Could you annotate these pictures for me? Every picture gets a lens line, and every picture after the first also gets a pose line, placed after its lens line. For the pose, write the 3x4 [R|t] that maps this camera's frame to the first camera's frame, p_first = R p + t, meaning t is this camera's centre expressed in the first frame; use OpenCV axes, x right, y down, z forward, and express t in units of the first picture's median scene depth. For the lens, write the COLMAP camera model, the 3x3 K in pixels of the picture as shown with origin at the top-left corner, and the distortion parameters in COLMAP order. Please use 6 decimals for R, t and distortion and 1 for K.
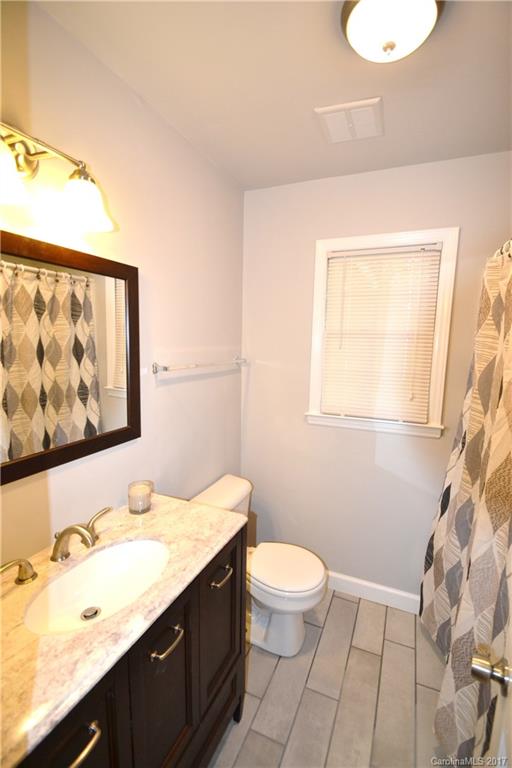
lens RADIAL K [[338.7, 0, 271.4], [0, 338.7, 385.5], [0, 0, 1]] dist [0.002071, 0.000078]
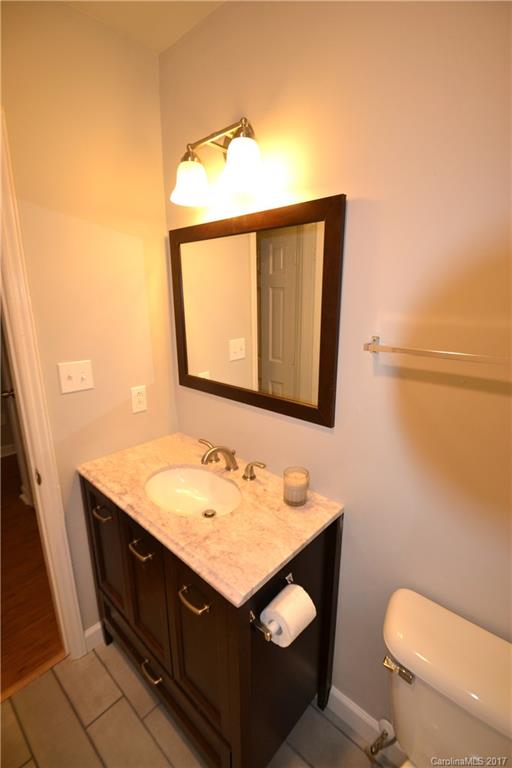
lens RADIAL K [[338.7, 0, 271.4], [0, 338.7, 385.5], [0, 0, 1]] dist [0.002071, 0.000078]
pose [[-0.320434, 0.201001, -0.925700, 0.415949], [-0.148989, 0.954372, 0.258799, -0.141611], [0.935481, 0.220847, -0.275866, 1.246595]]
